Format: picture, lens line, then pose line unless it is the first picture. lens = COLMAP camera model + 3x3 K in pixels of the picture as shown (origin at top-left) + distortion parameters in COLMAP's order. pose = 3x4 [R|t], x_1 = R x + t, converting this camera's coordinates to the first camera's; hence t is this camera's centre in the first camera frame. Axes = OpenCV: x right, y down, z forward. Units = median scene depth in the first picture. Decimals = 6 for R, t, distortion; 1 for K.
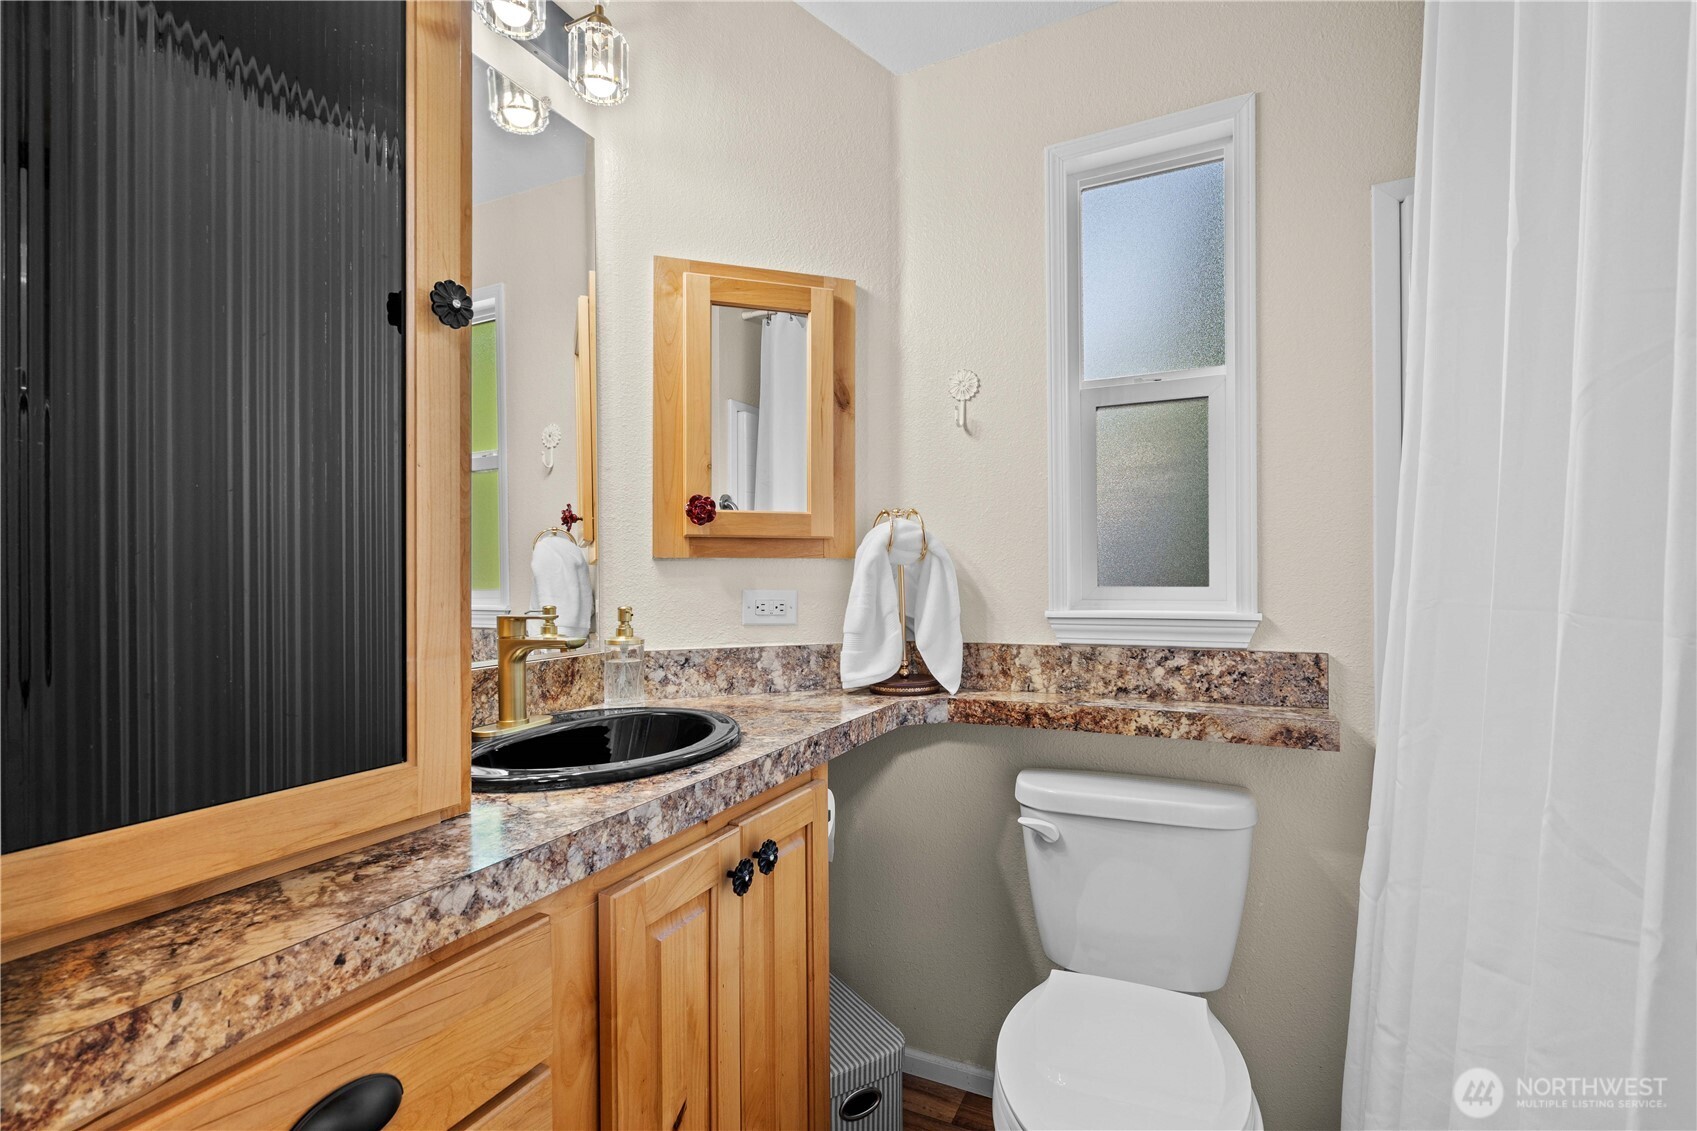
lens RADIAL K [[785.3, 0, 846.8], [0, 785.3, 572.0], [0, 0, 1]] dist [-0.007540, 0.003892]
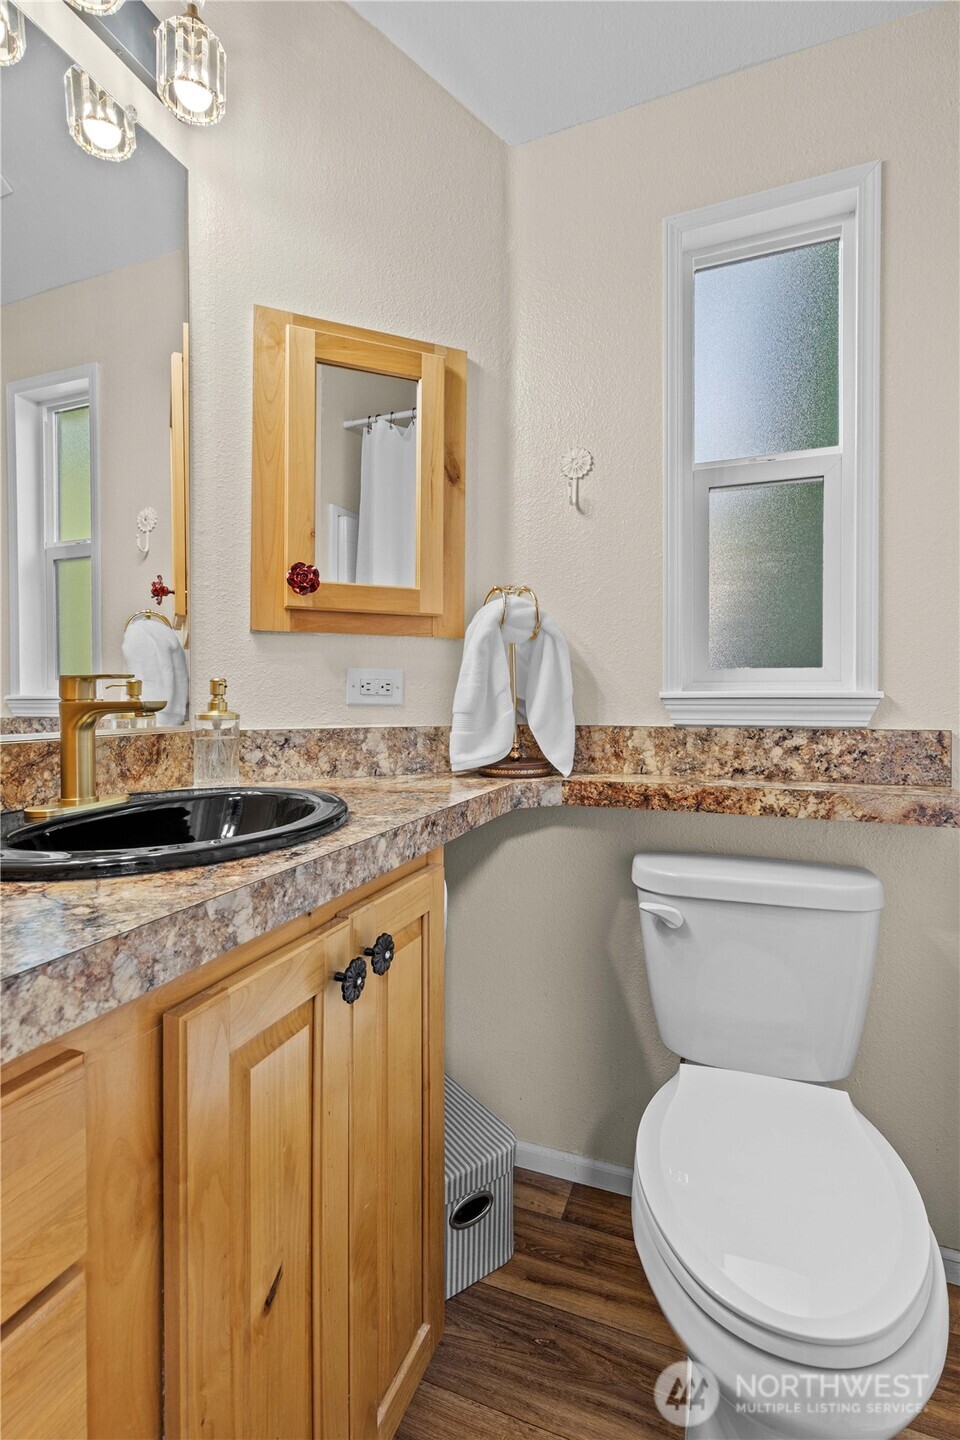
lens RADIAL K [[666.3, 0, 478.2], [0, 666.3, 697.7], [0, 0, 1]] dist [-0.007540, 0.003892]
pose [[0.996894, 0.007754, 0.078374, -0.040047], [-0.007923, 0.999967, 0.001846, 0.060413], [-0.078357, -0.002462, 0.996922, 0.197771]]
